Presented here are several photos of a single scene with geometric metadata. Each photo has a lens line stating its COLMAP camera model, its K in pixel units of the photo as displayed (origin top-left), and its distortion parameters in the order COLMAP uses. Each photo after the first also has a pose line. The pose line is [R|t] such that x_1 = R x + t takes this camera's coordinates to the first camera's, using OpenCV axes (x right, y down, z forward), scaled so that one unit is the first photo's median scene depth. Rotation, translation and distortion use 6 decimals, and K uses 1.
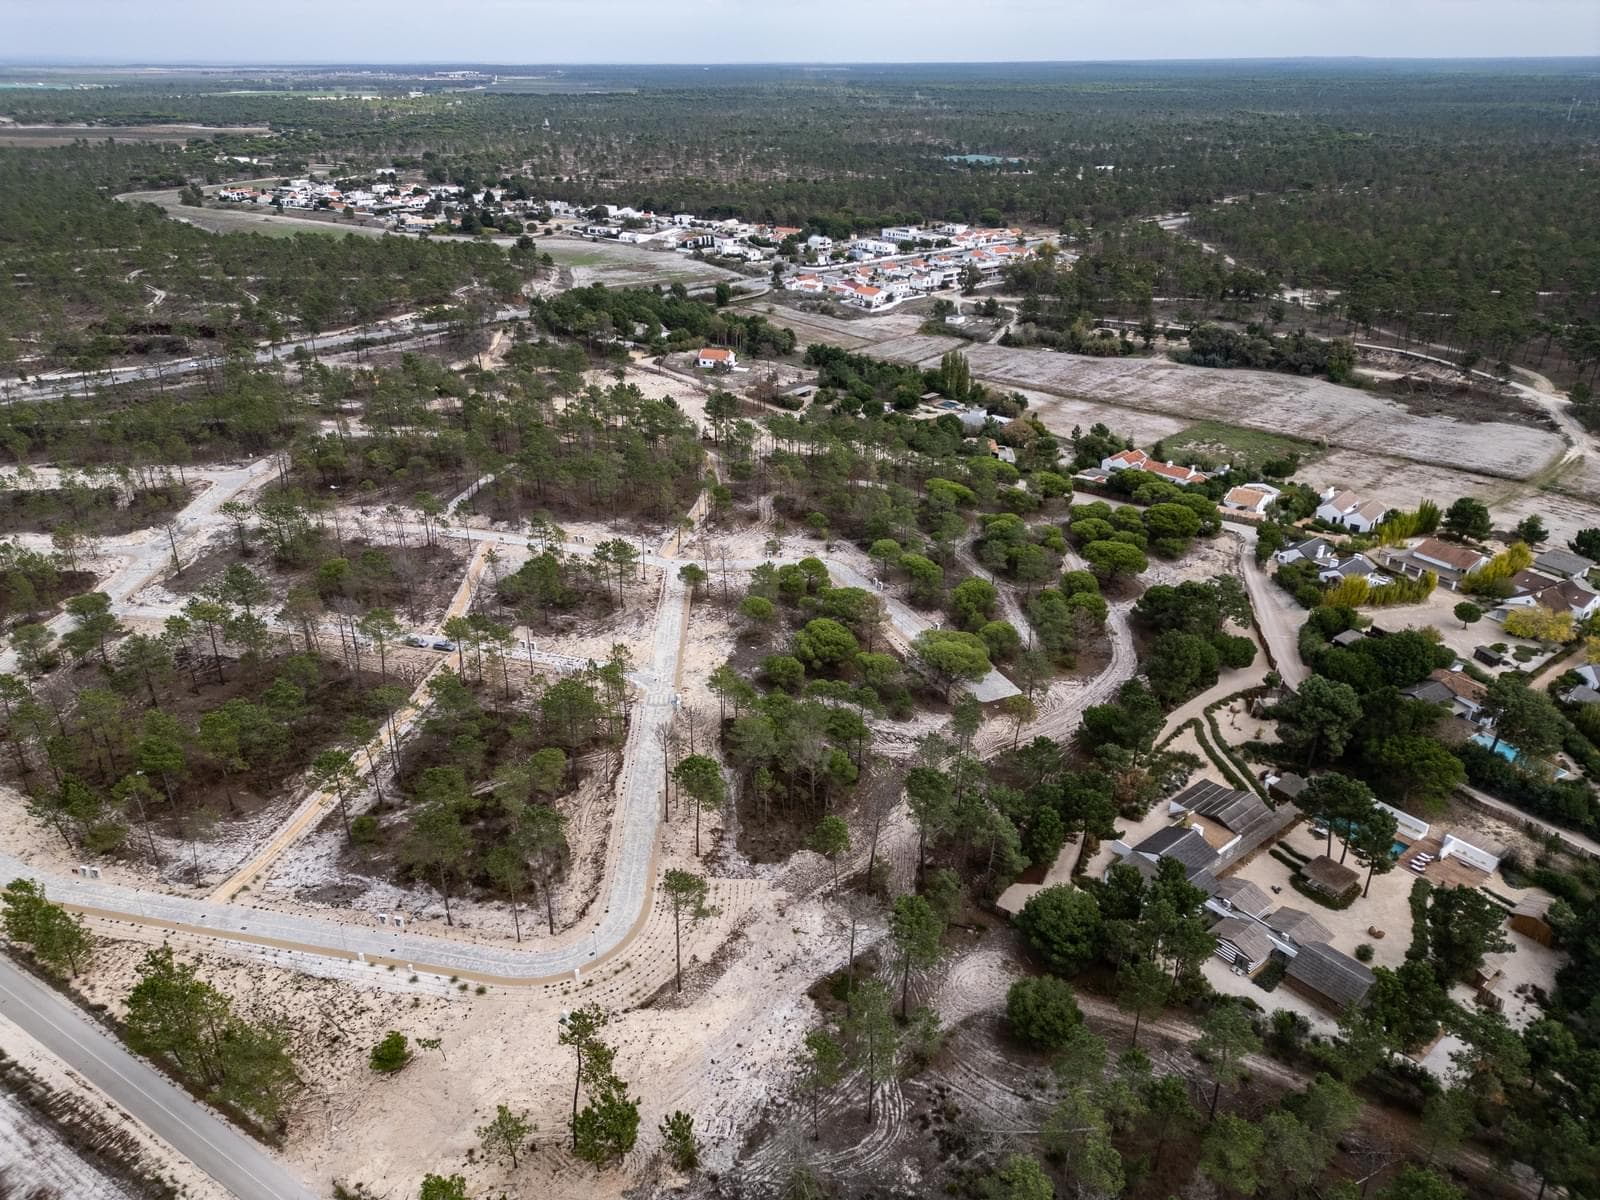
lens RADIAL K [[1107.6, 0, 812.2], [0, 1107.6, 590.9], [0, 0, 1]] dist [0.064691, -0.057906]
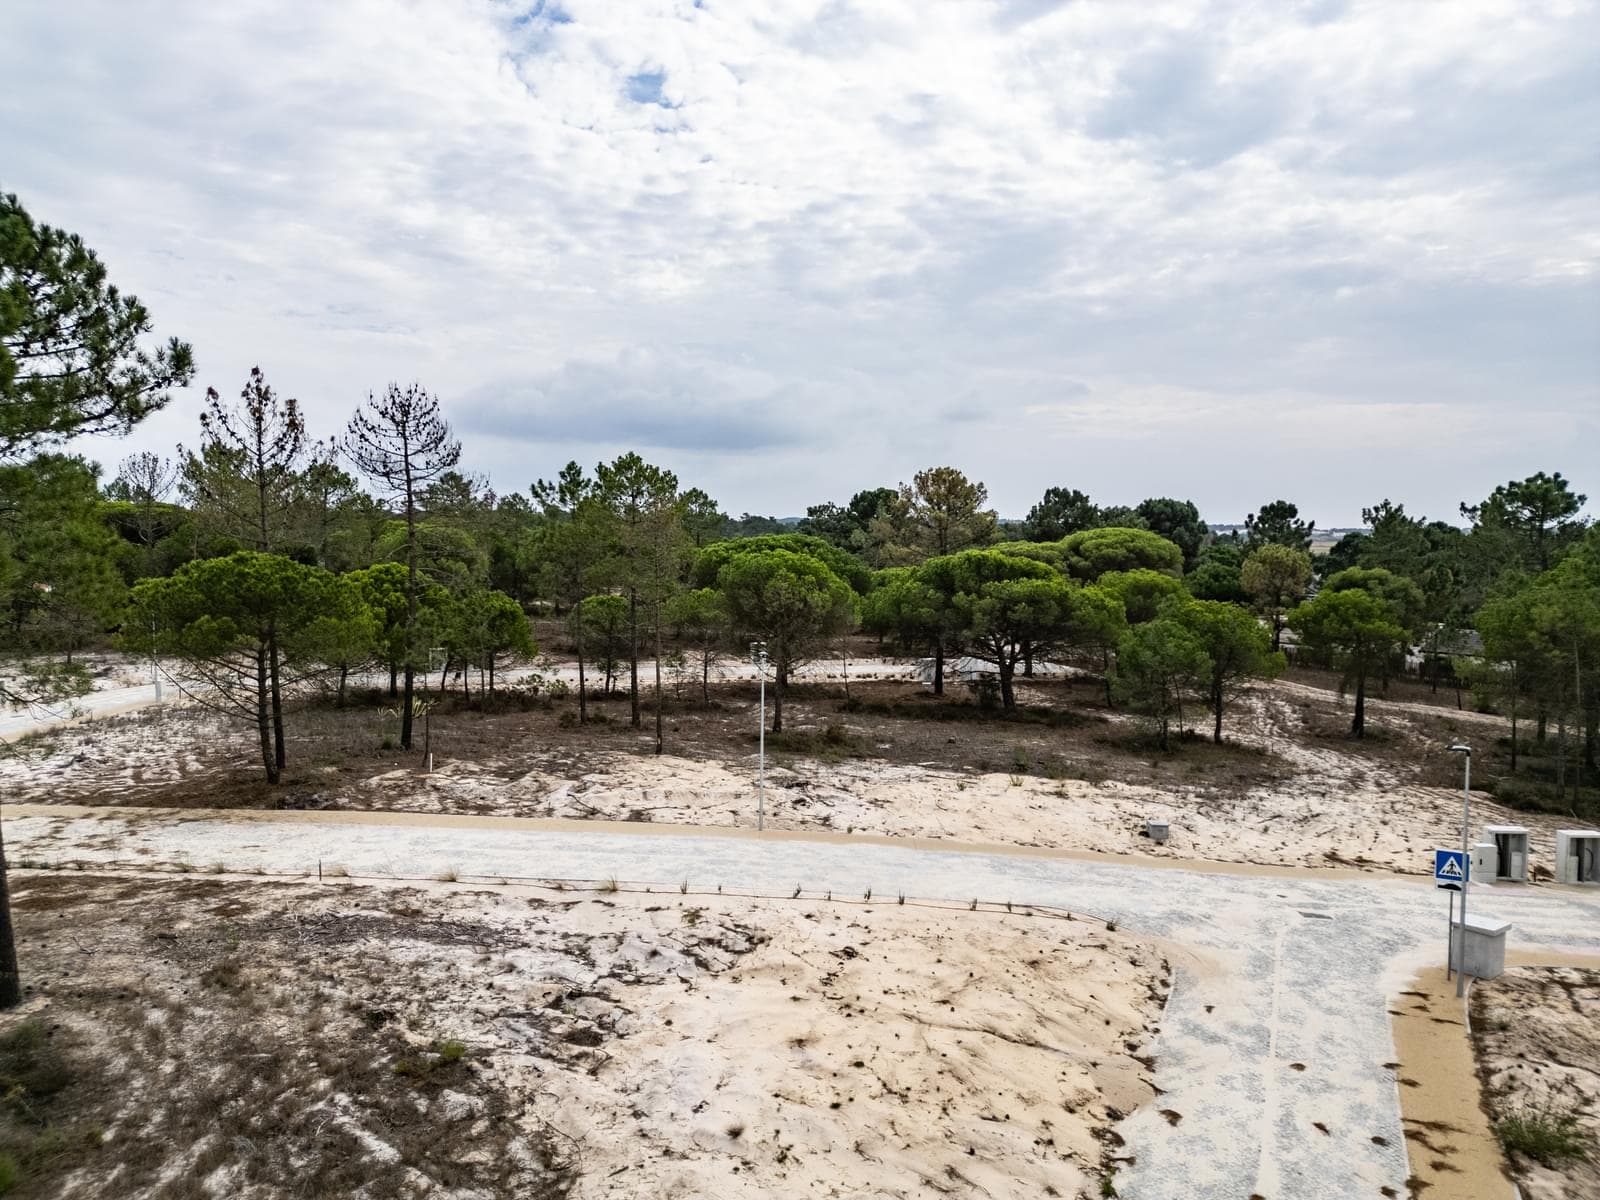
lens RADIAL K [[1107.6, 0, 797.4], [0, 1107.6, 602.0], [0, 0, 1]] dist [0.064691, -0.057906]
pose [[0.072890, -0.071709, 0.994759, -0.134221], [0.422294, 0.905808, 0.034353, 0.005080], [-0.903523, 0.417577, 0.096307, 0.482050]]
